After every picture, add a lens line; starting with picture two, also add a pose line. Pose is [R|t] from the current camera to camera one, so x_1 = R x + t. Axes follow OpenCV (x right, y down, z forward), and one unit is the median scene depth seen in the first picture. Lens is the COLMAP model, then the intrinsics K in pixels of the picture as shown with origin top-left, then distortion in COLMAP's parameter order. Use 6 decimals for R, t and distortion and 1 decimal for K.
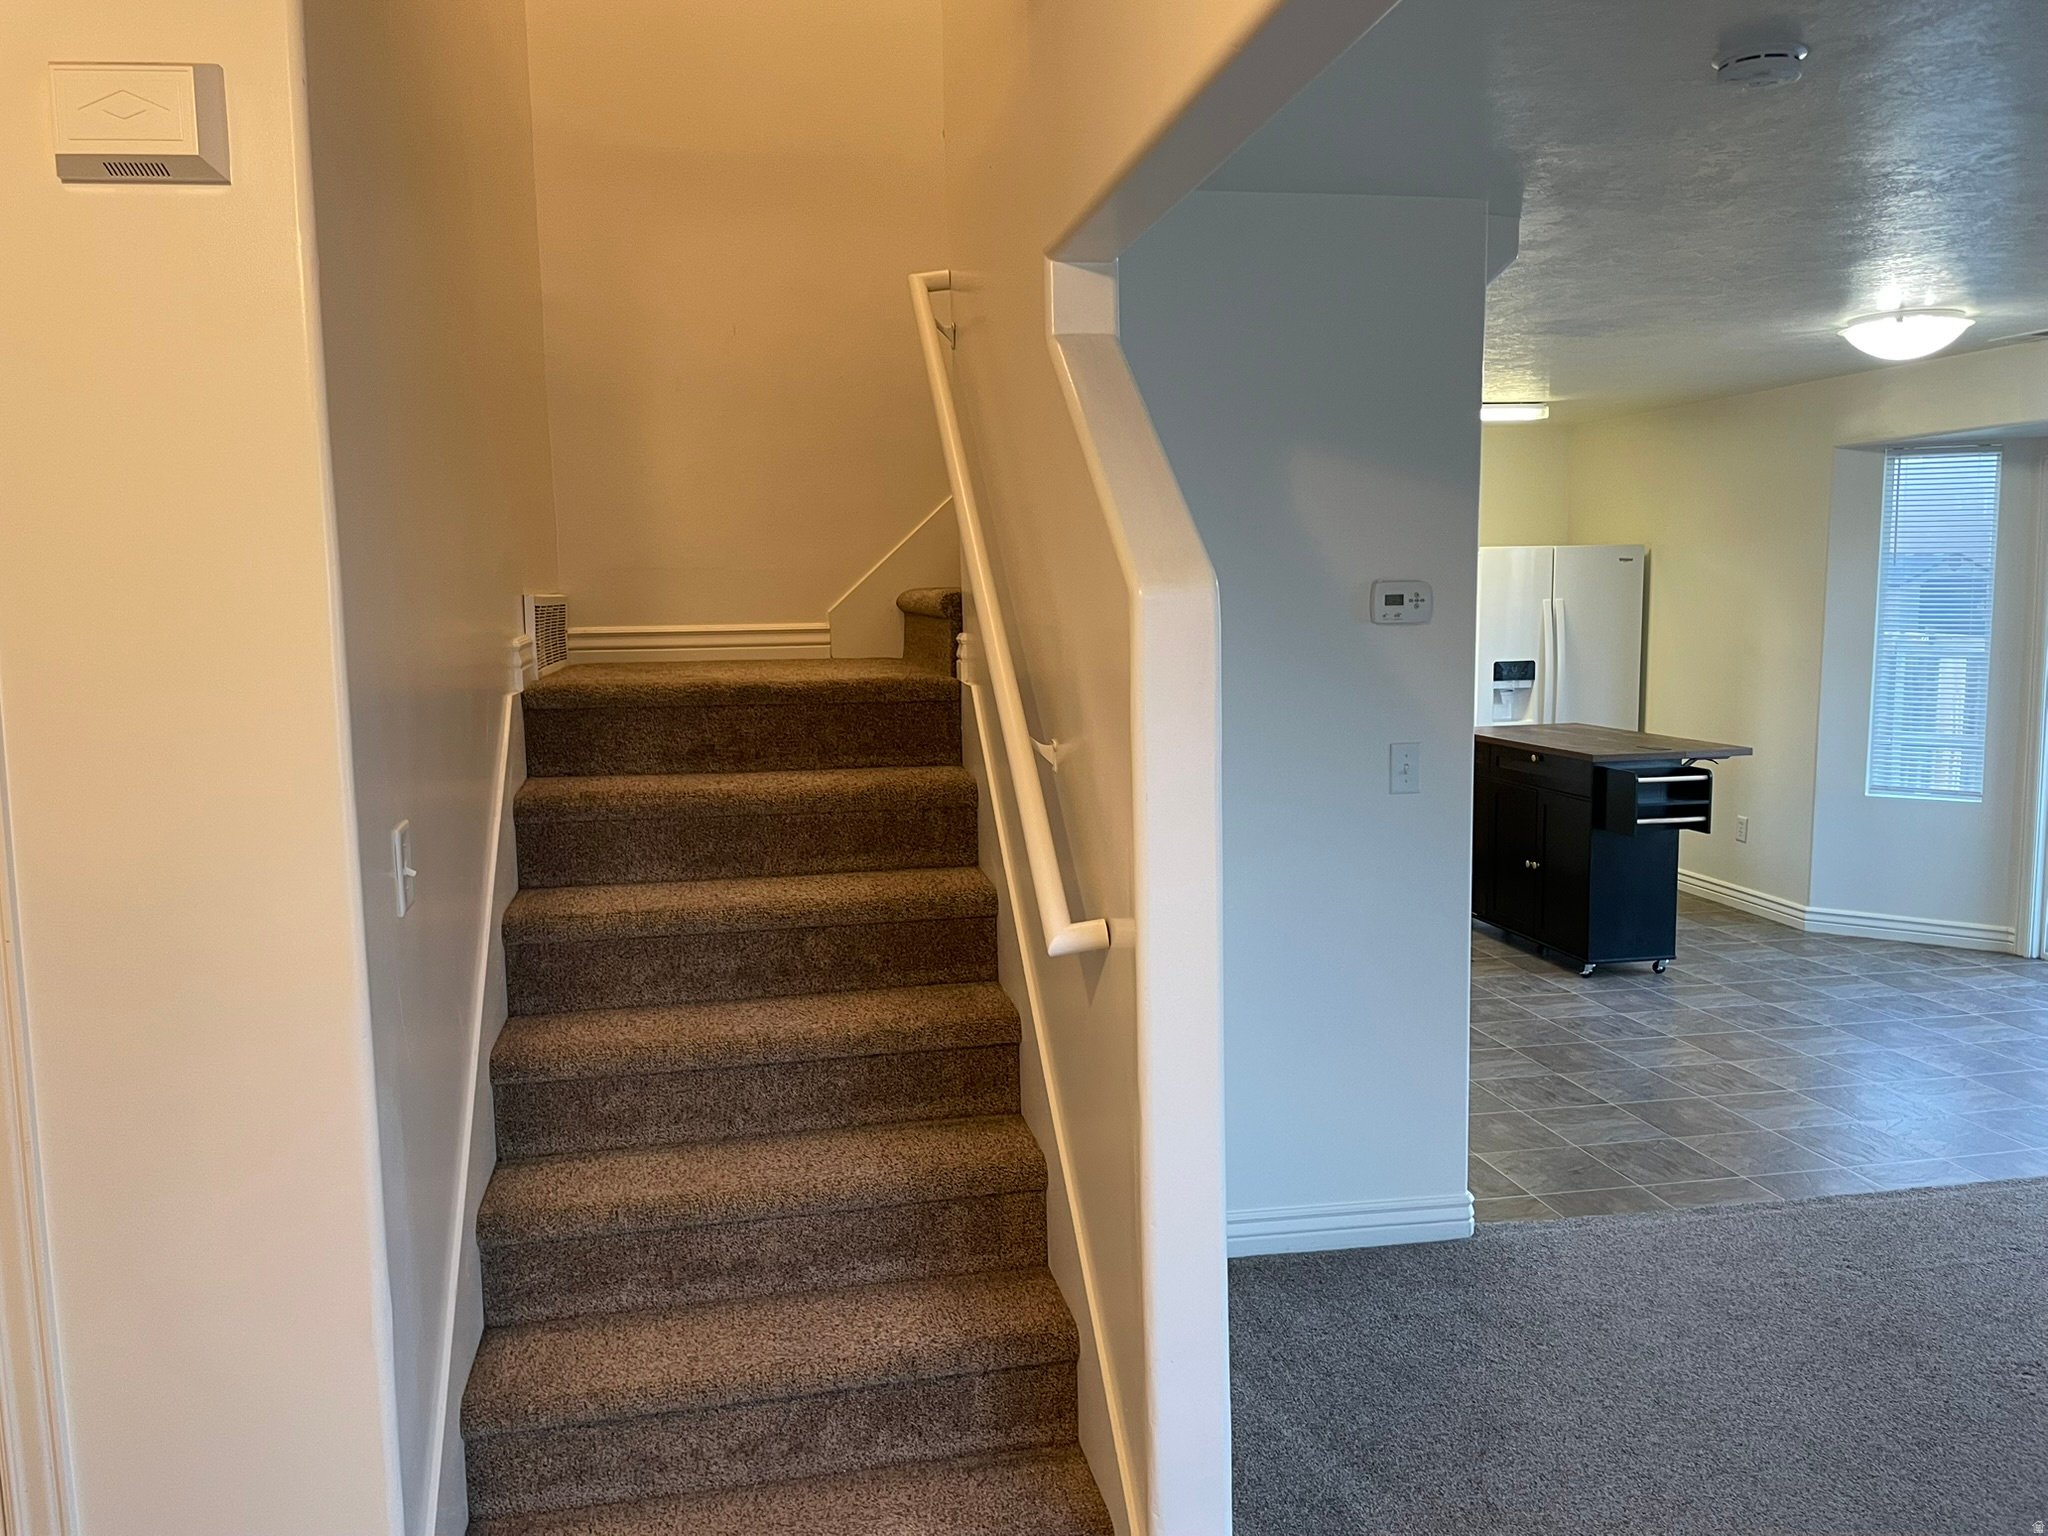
lens RADIAL K [[1551.6, 0, 1006.0], [0, 1551.6, 772.0], [0, 0, 1]] dist [0.085503, -0.110799]
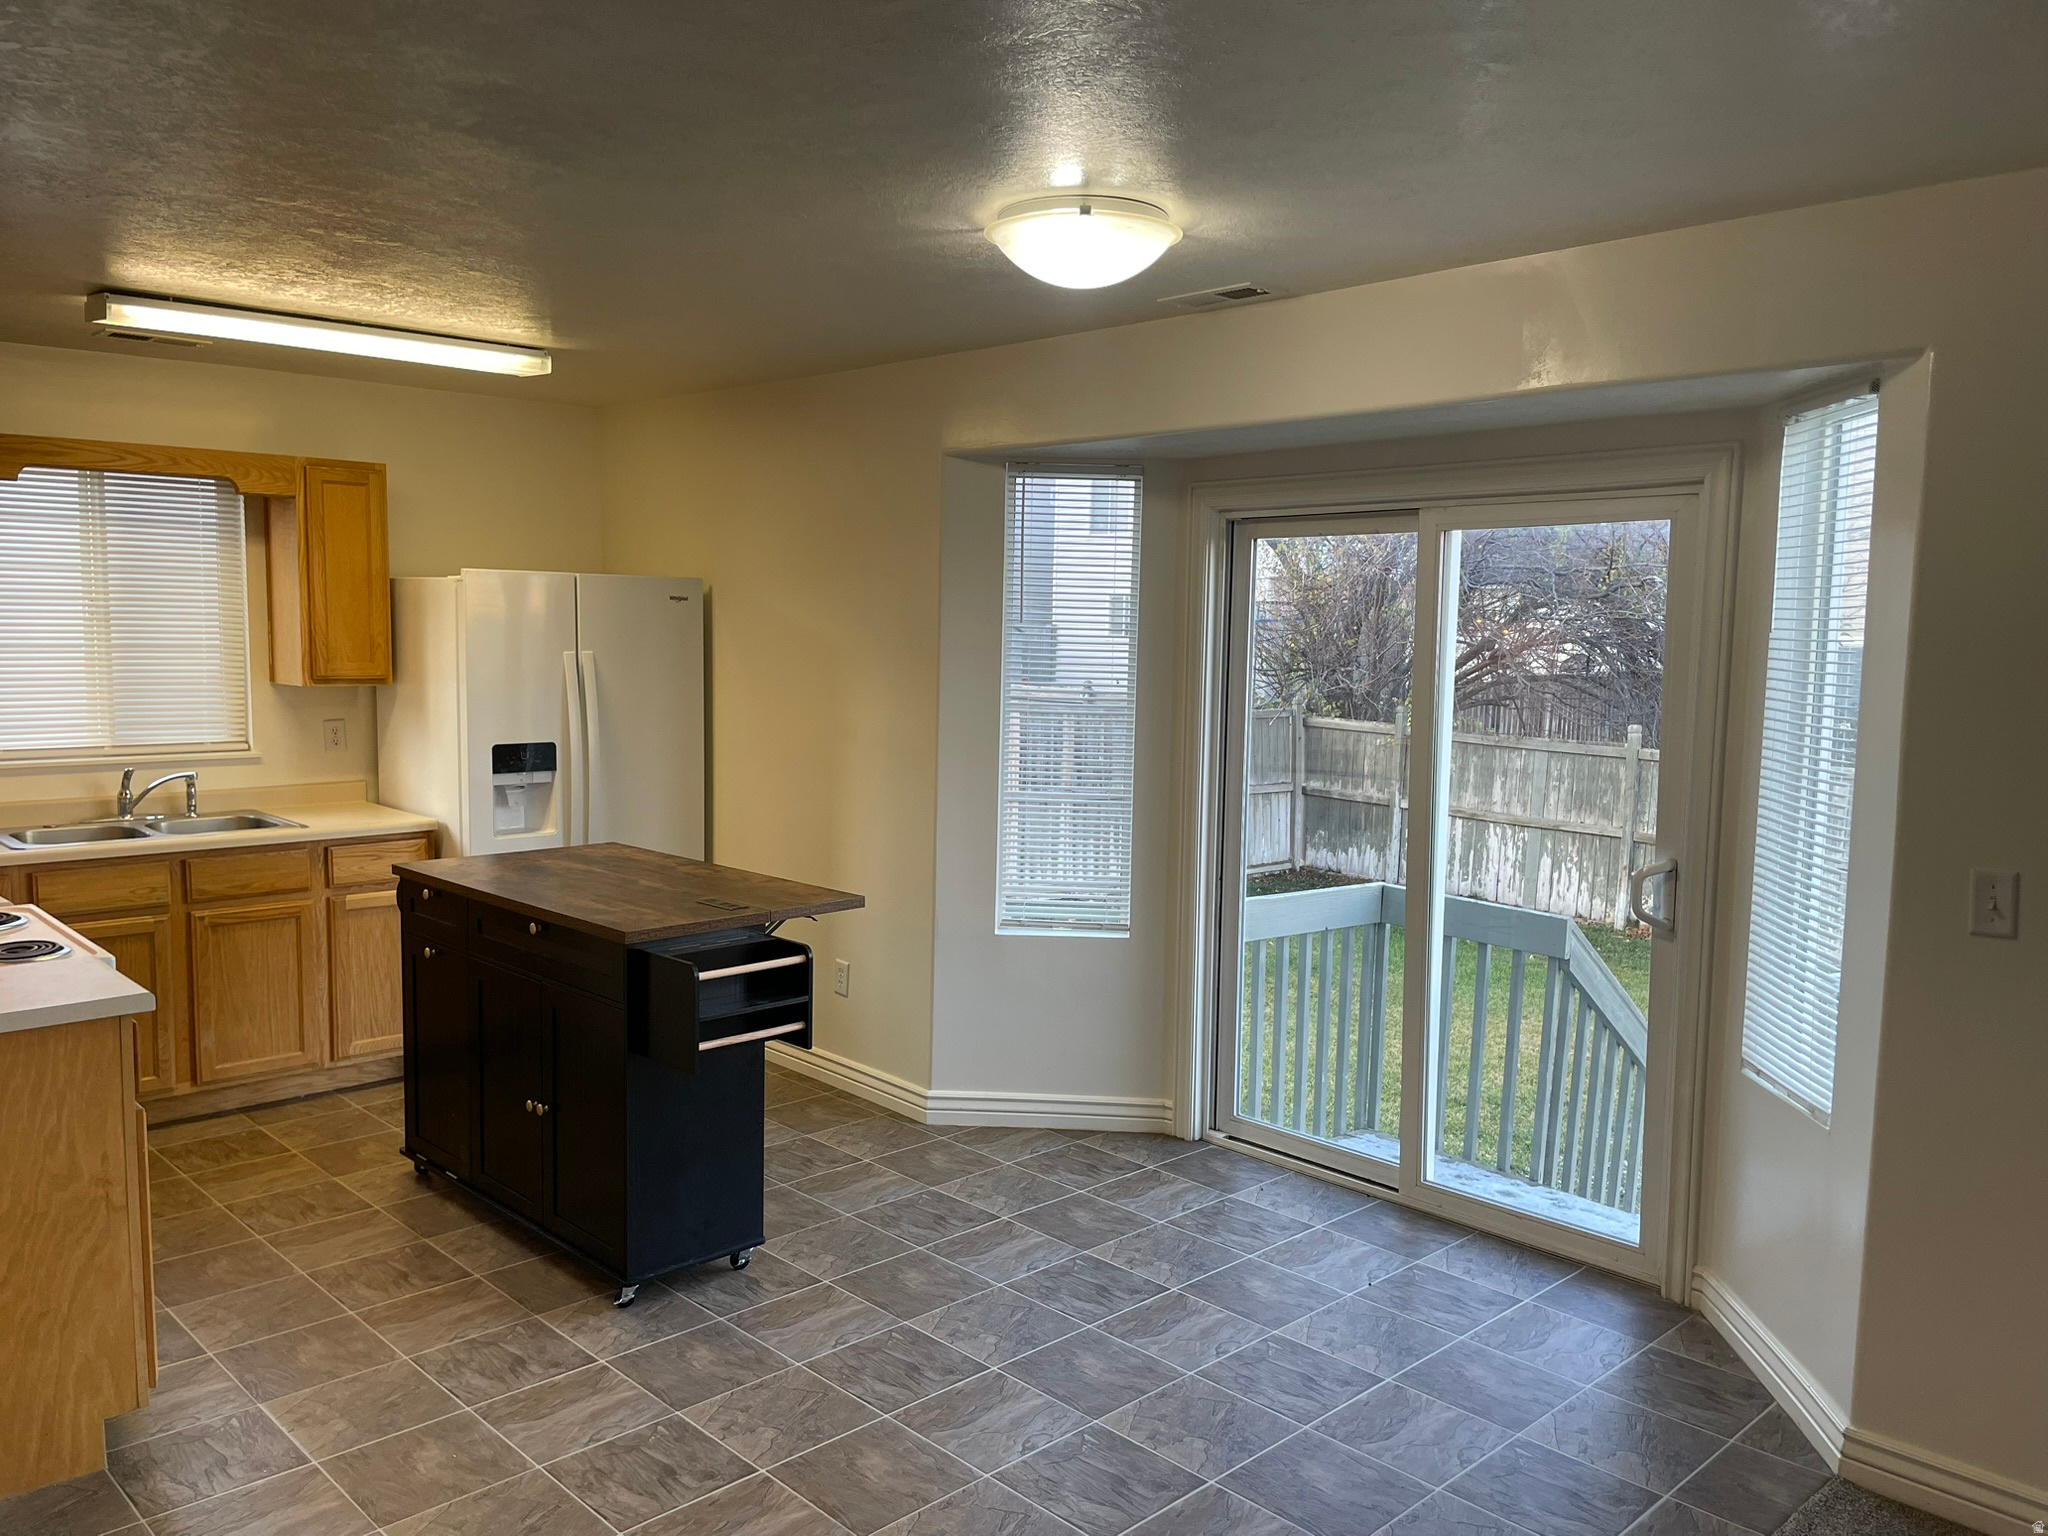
lens RADIAL K [[1551.6, 0, 1026.5], [0, 1551.6, 781.9], [0, 0, 1]] dist [0.085503, -0.110799]
pose [[0.836274, -0.026098, 0.547691, 0.183068], [0.032759, 0.999460, -0.002396, -0.060147], [-0.547333, 0.019946, 0.836677, 0.431993]]
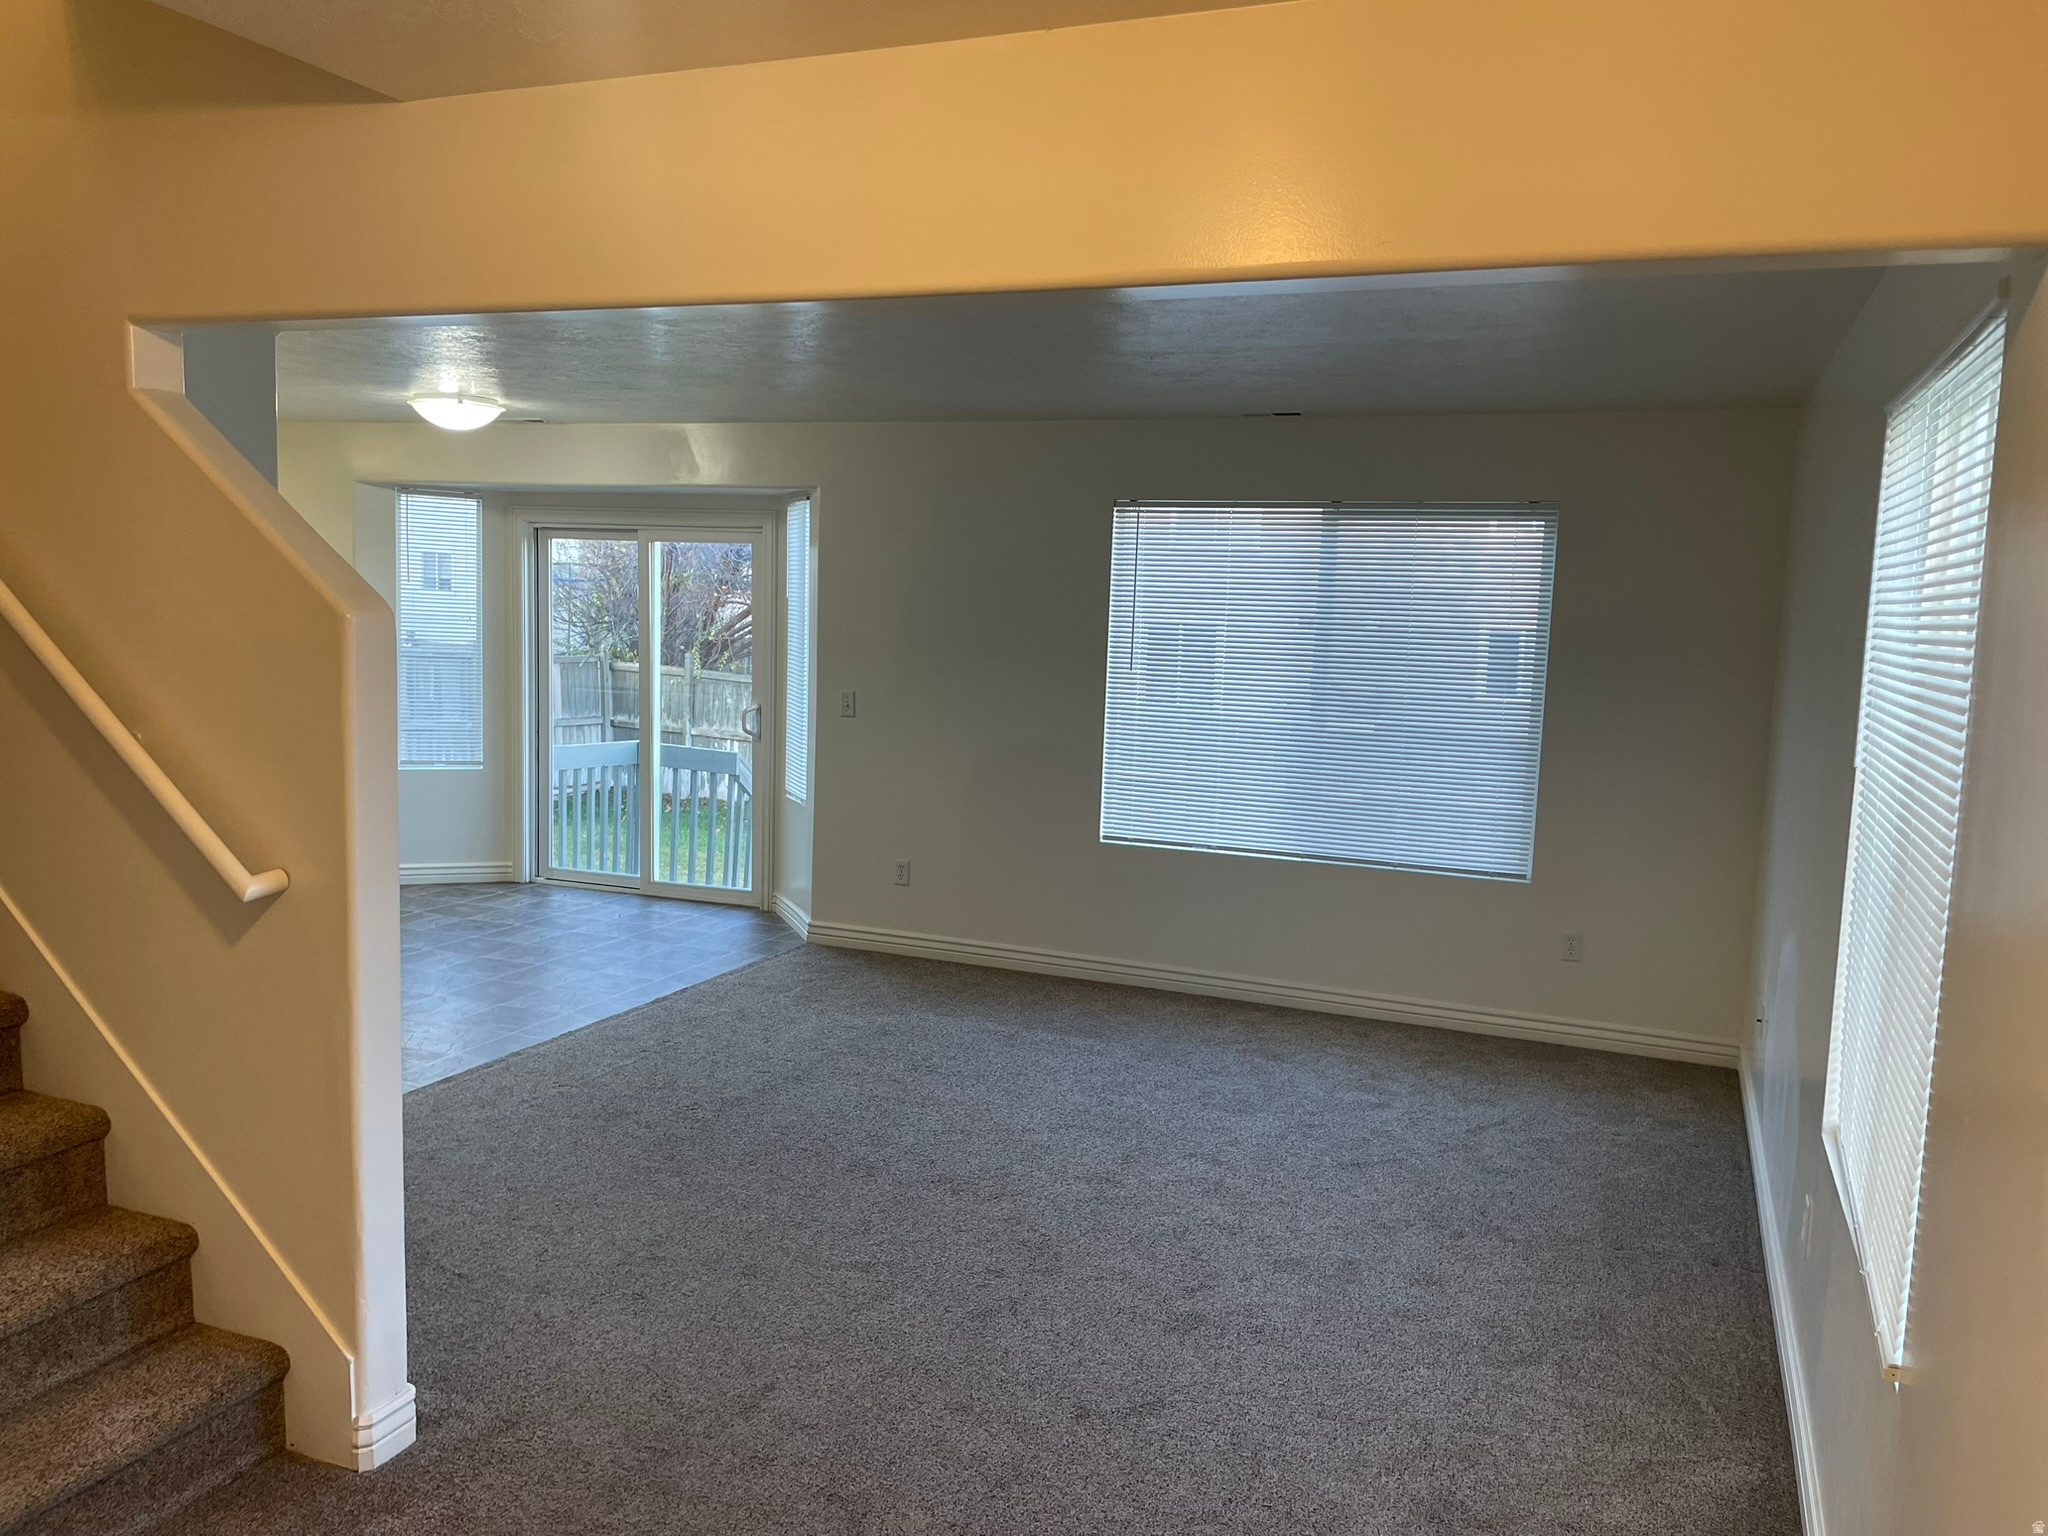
lens RADIAL K [[1551.6, 0, 1023.5], [0, 1551.6, 780.3], [0, 0, 1]] dist [0.085503, -0.110799]
pose [[0.536955, -0.062810, 0.841270, -0.246279], [0.053821, 0.997743, 0.040141, 0.000958], [-0.841892, 0.023724, 0.539124, -0.076299]]
